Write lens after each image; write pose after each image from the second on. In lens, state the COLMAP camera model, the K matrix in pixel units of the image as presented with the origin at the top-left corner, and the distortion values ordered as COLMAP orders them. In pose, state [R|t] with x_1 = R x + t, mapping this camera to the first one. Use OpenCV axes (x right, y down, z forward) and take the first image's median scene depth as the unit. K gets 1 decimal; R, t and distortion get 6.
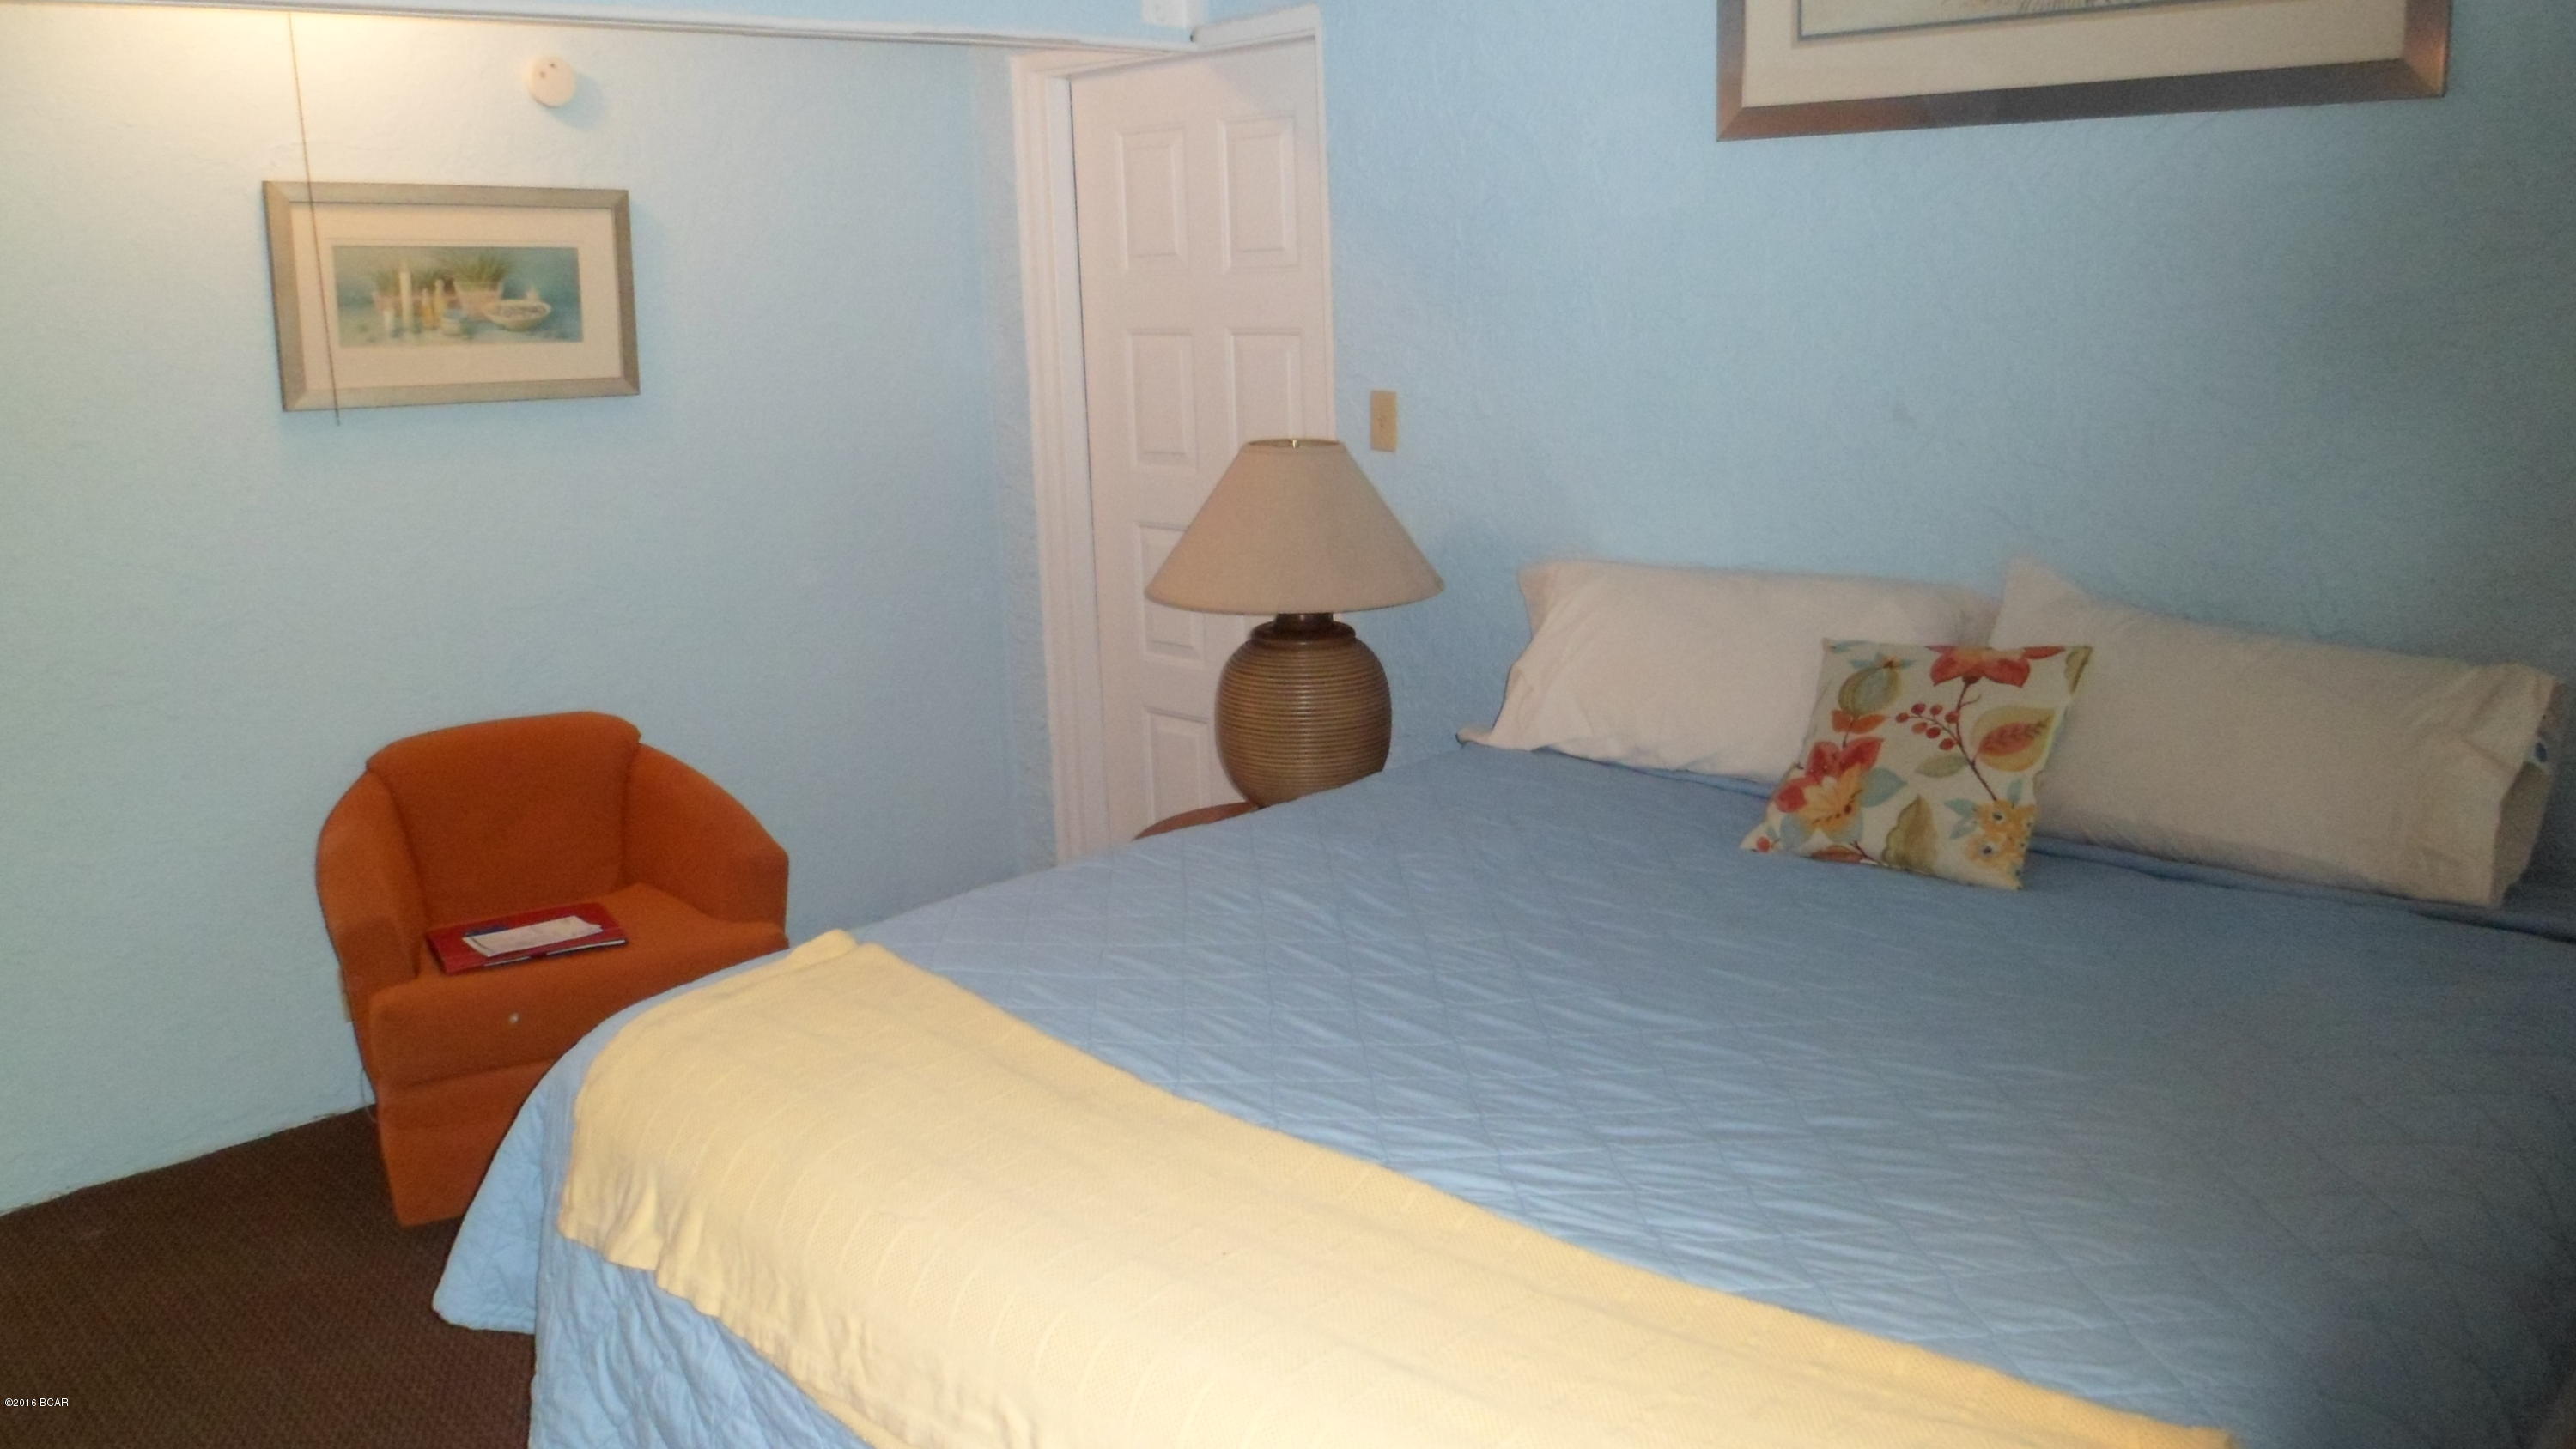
lens RADIAL K [[2004.3, 0, 1288.0], [0, 2004.3, 724.5], [0, 0, 1]] dist [-0.096282, 0.064303]
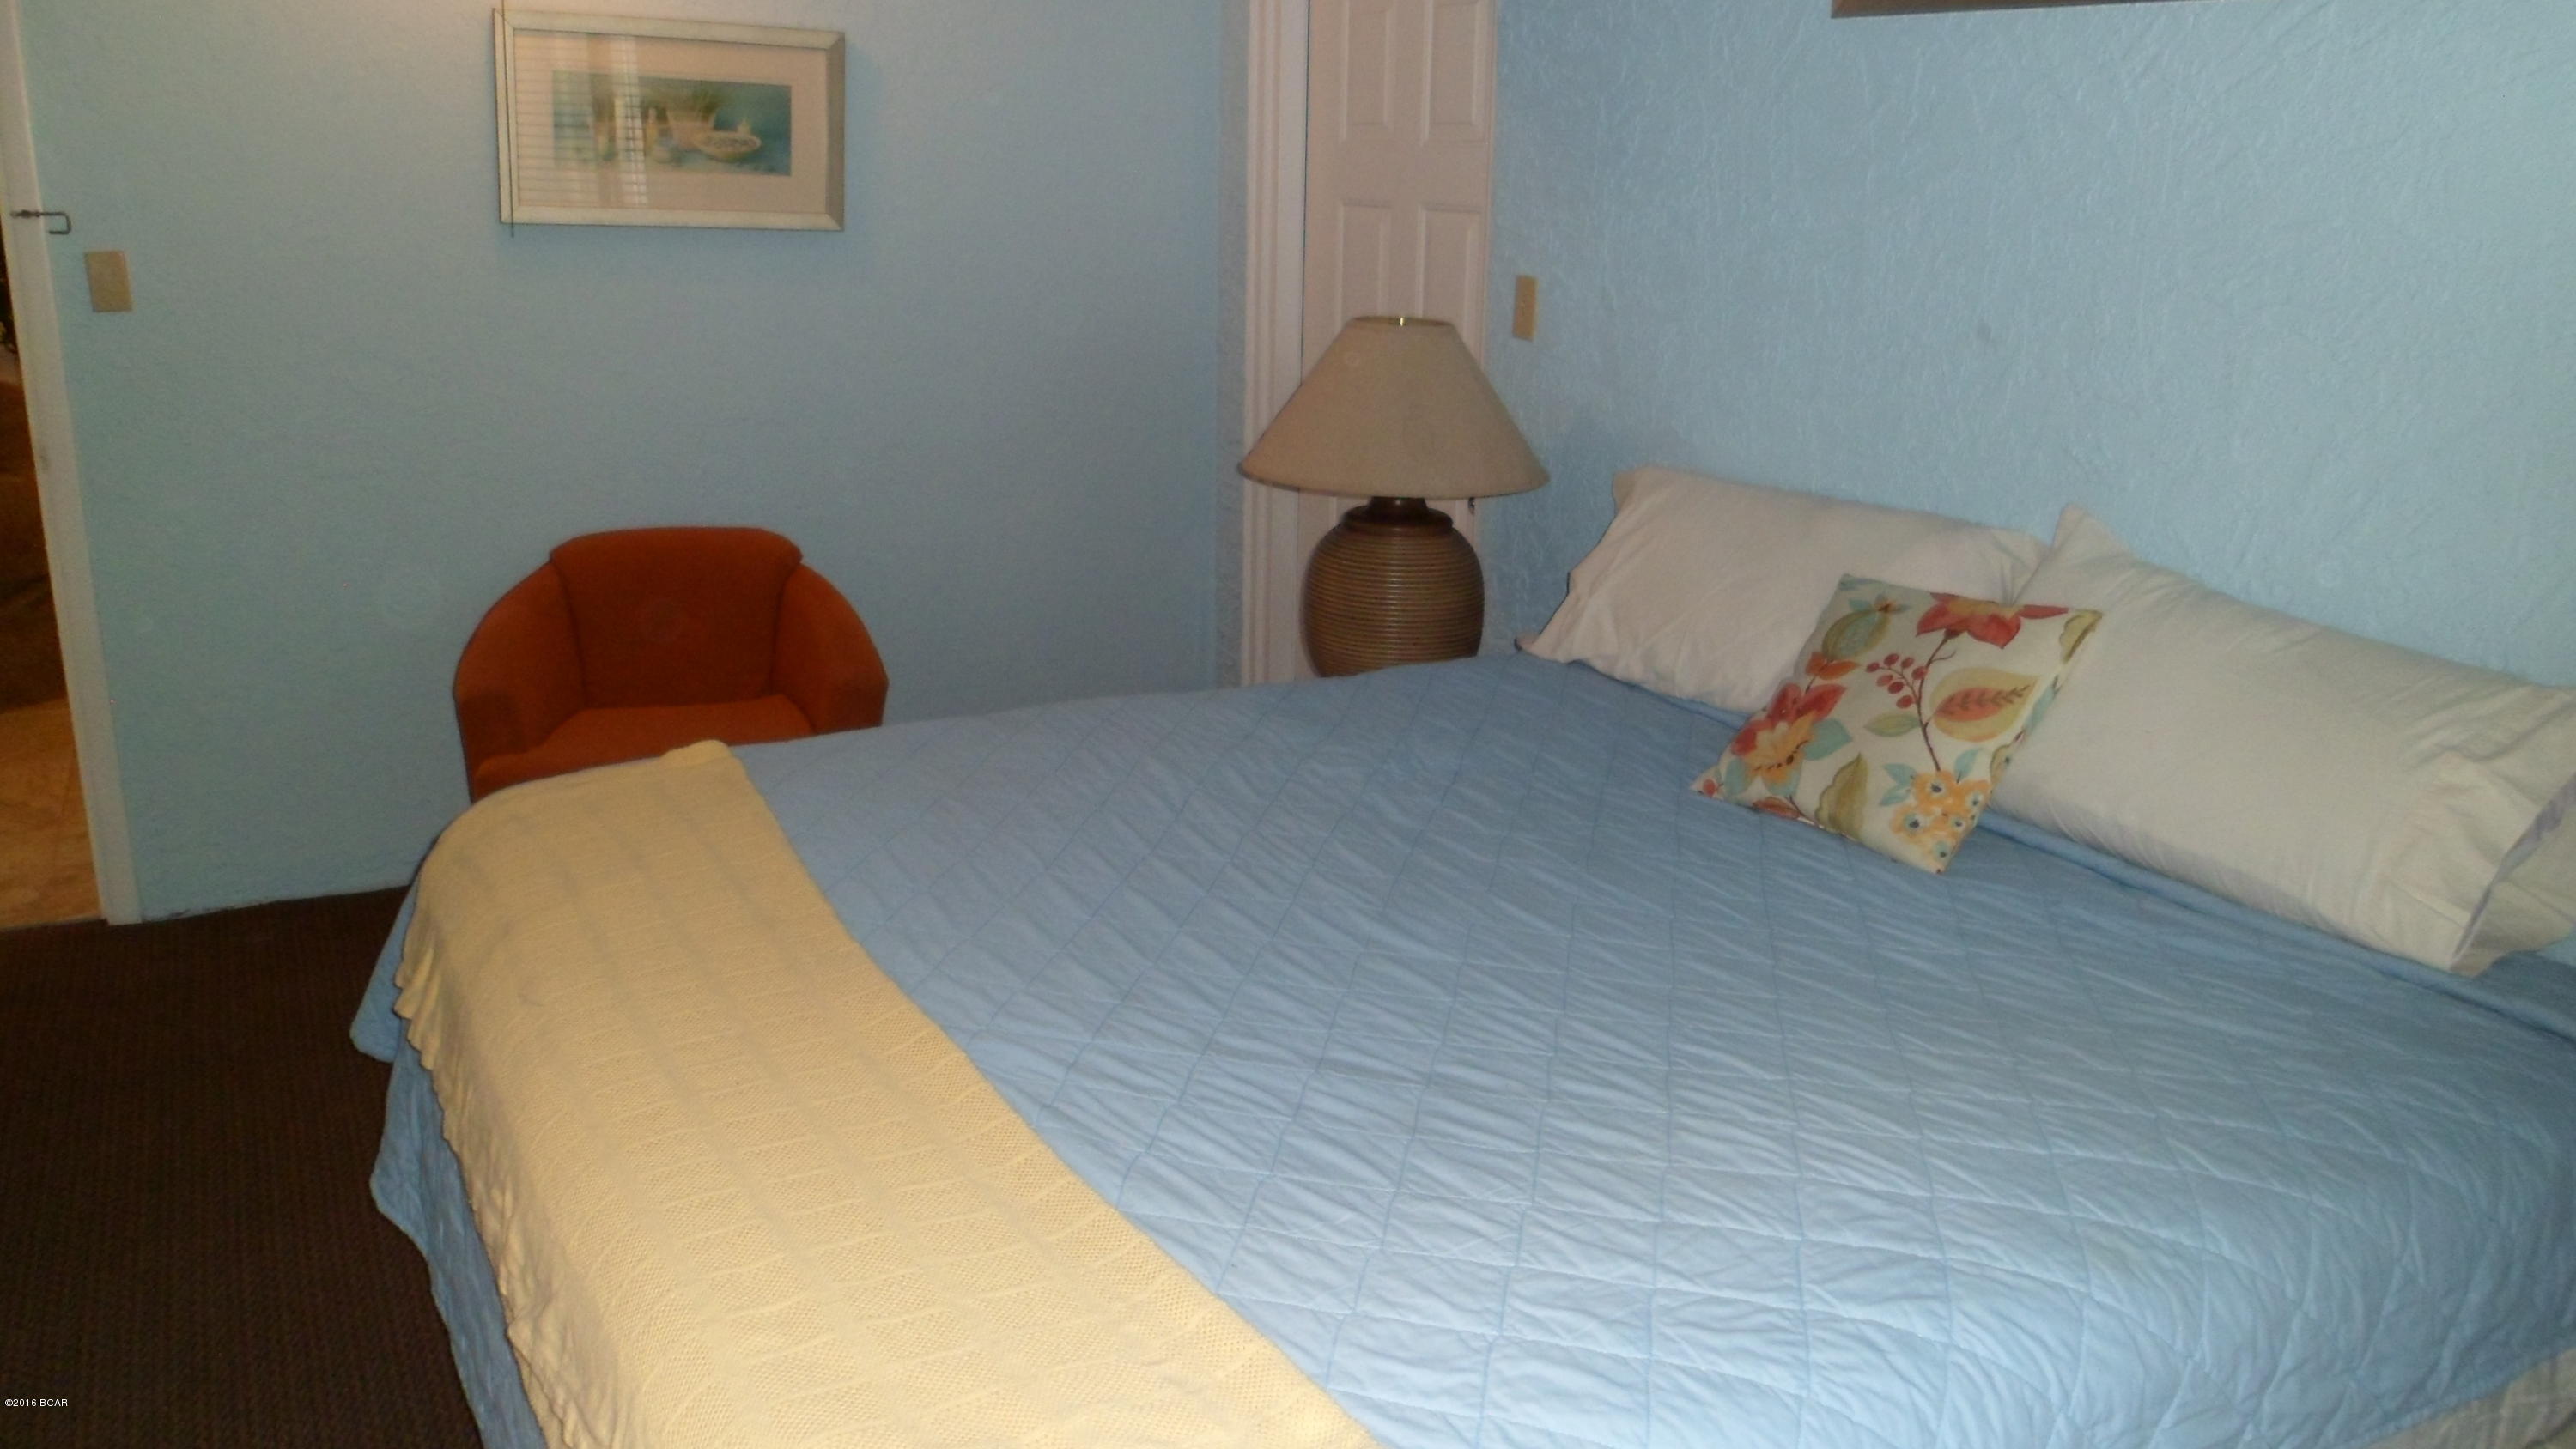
lens RADIAL K [[2004.3, 0, 1288.0], [0, 2004.3, 724.5], [0, 0, 1]] dist [-0.096282, 0.064303]
pose [[0.958315, 0.126041, -0.256410, 0.288145], [-0.111887, 0.991314, 0.069118, -0.010240], [0.262895, -0.037548, 0.964094, 0.064309]]
